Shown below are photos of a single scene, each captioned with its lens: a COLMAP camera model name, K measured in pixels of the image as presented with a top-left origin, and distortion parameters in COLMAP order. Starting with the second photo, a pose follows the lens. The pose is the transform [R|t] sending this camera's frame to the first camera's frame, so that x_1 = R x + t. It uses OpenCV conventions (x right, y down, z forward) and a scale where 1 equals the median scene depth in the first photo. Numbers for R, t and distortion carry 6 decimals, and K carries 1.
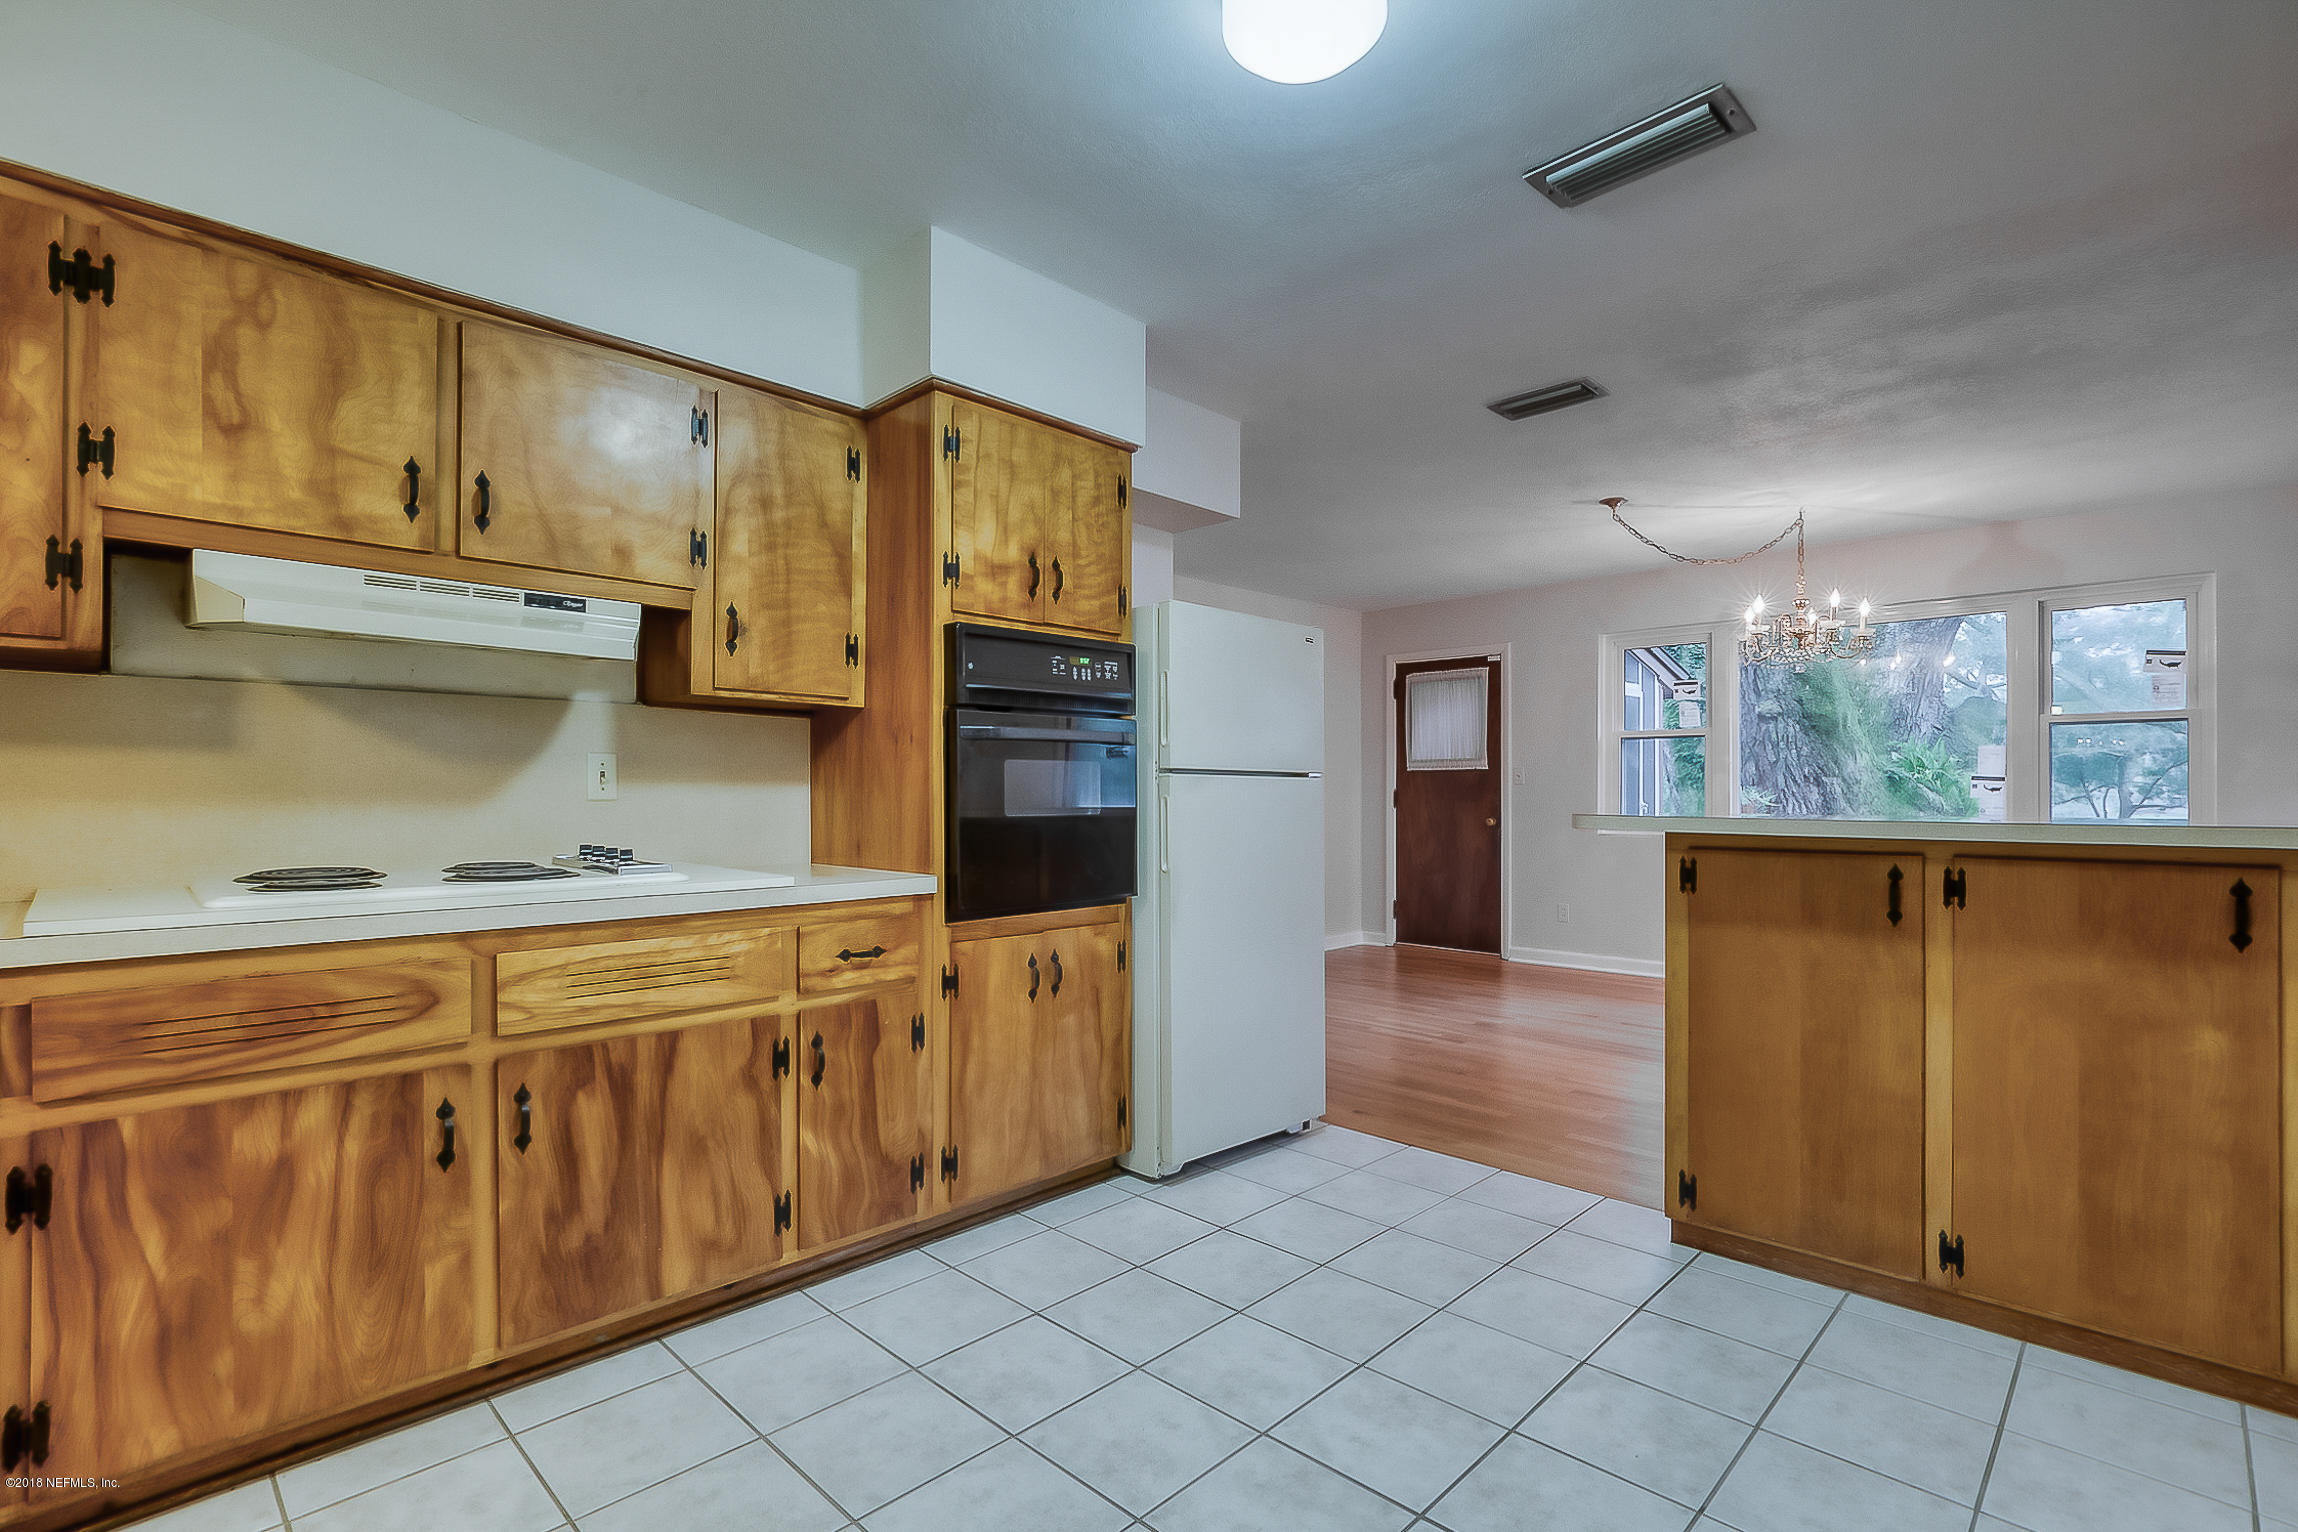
lens RADIAL K [[1129.1, 0, 1146.9], [0, 1129.1, 787.9], [0, 0, 1]] dist [-0.014247, 0.001985]
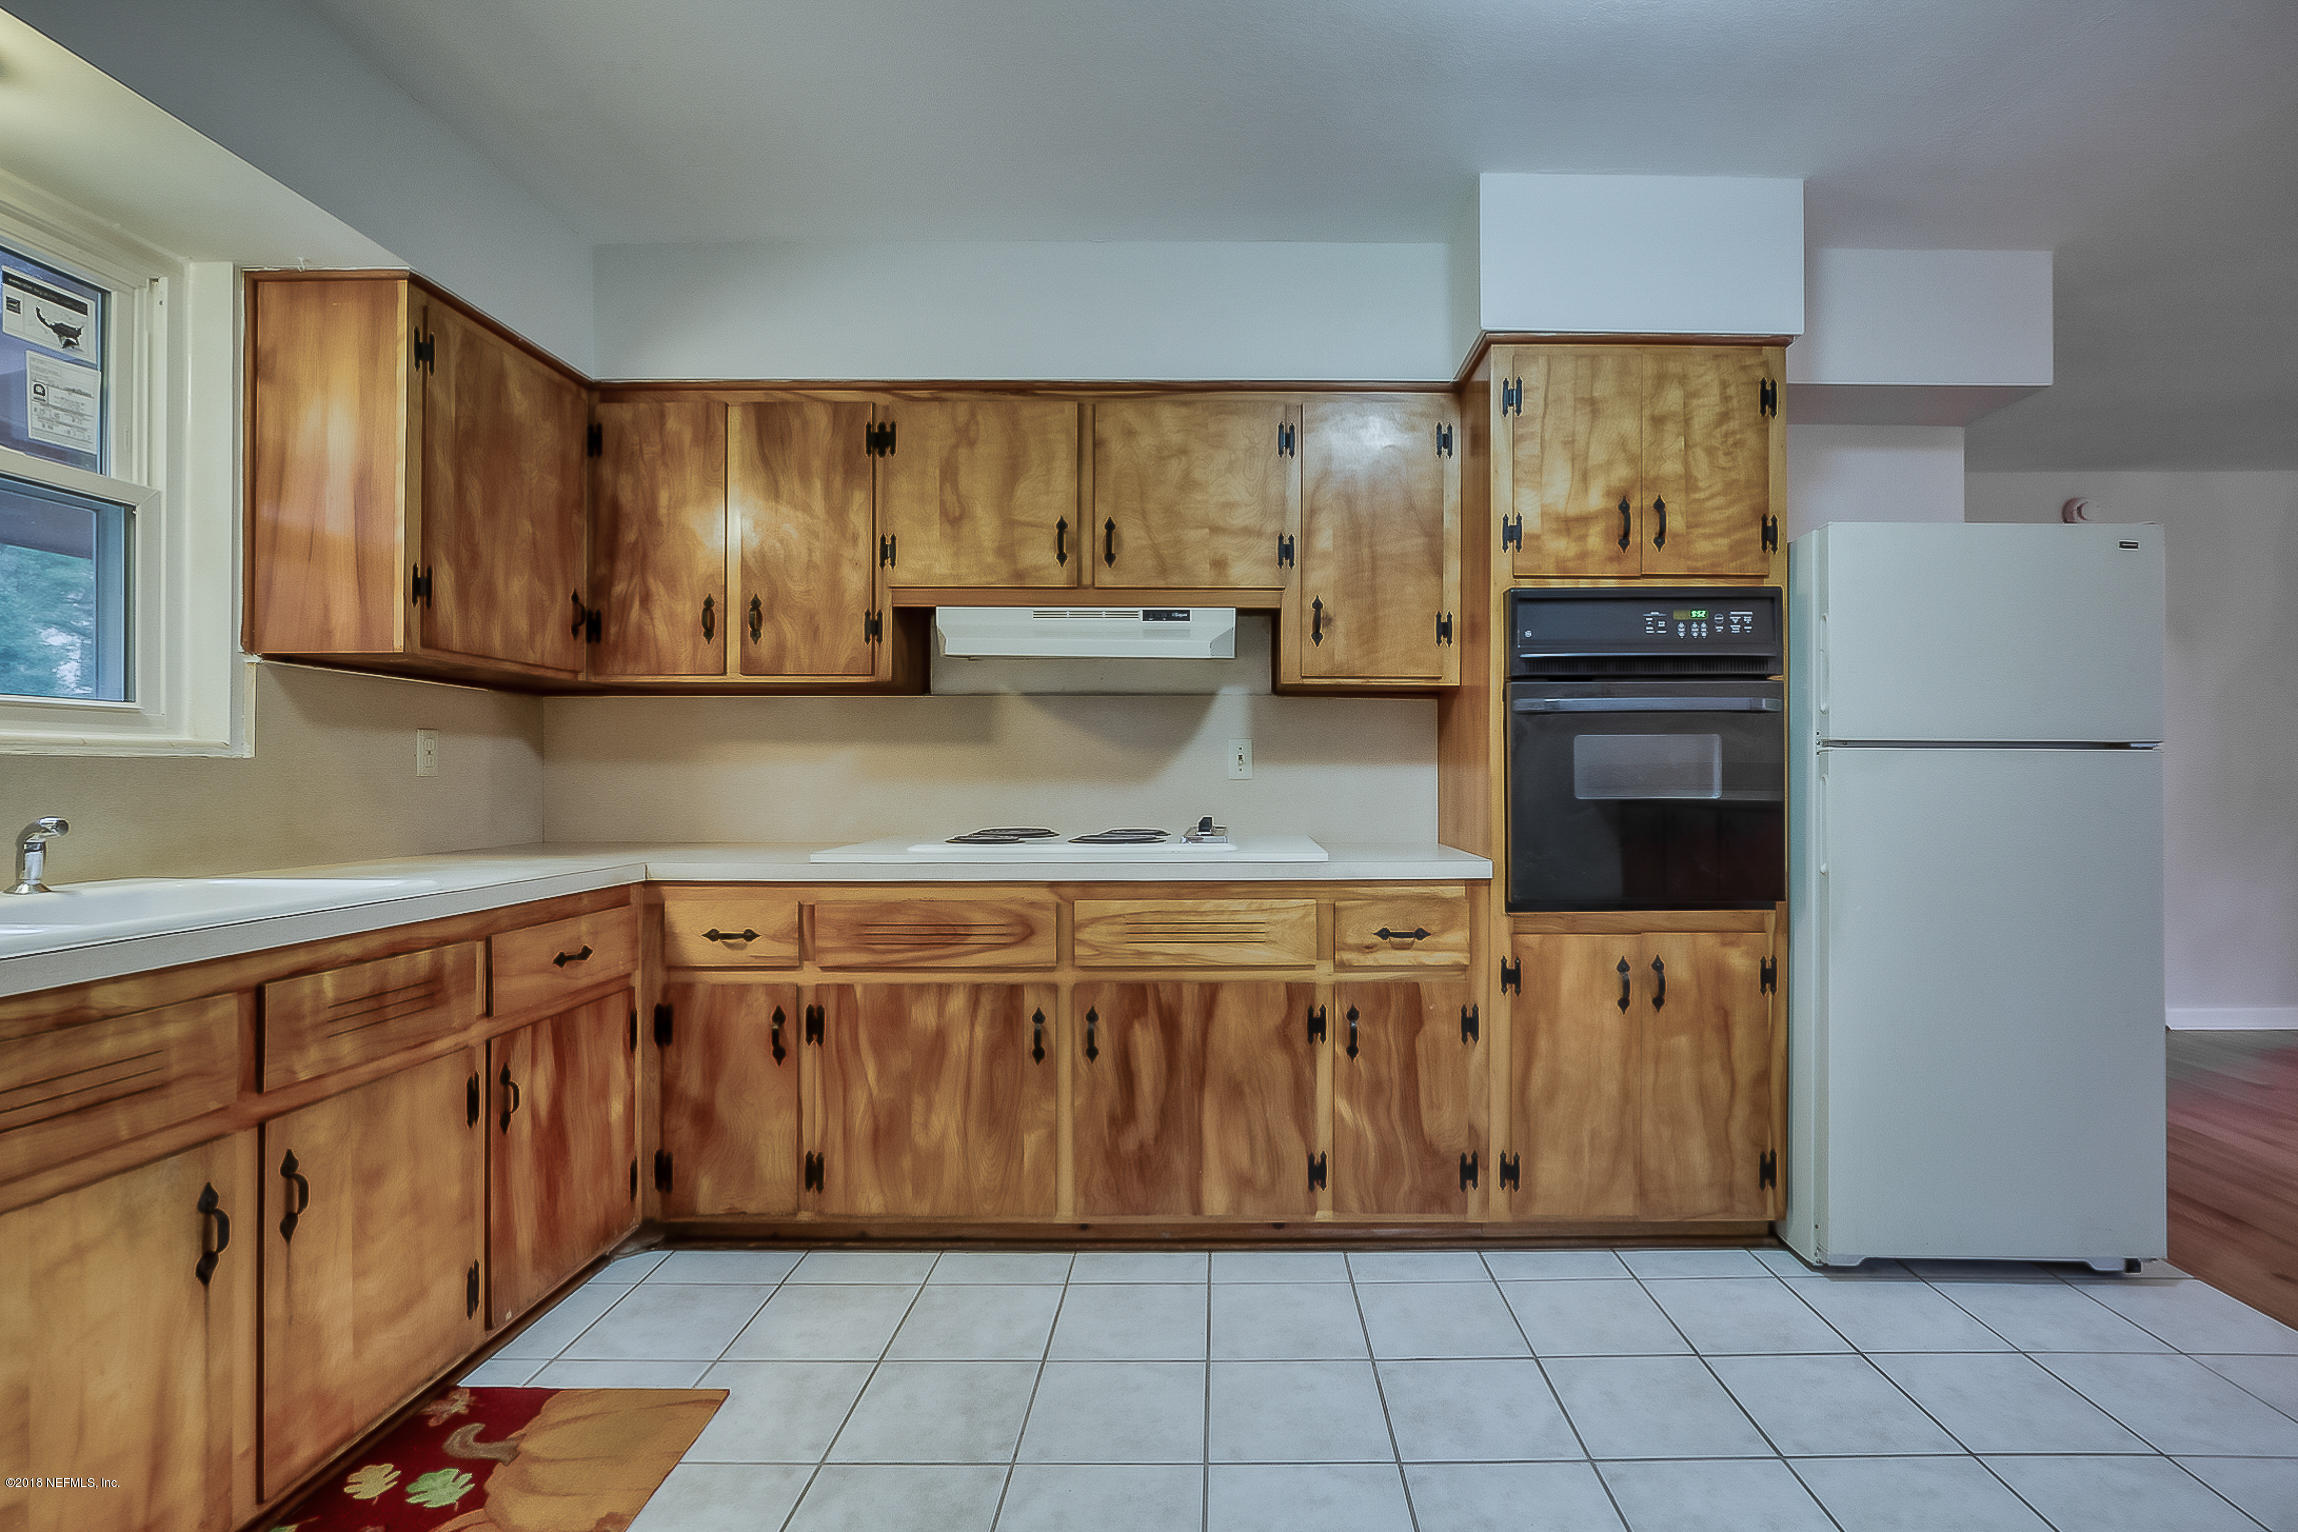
lens RADIAL K [[1104.8, 0, 1159.7], [0, 1104.8, 770.3], [0, 0, 1]] dist [-0.013623, 0.000774]
pose [[0.676776, -0.004399, -0.736176, 0.340783], [0.004336, 0.999989, -0.001990, 0.003628], [0.736176, -0.001845, 0.676787, 0.195774]]
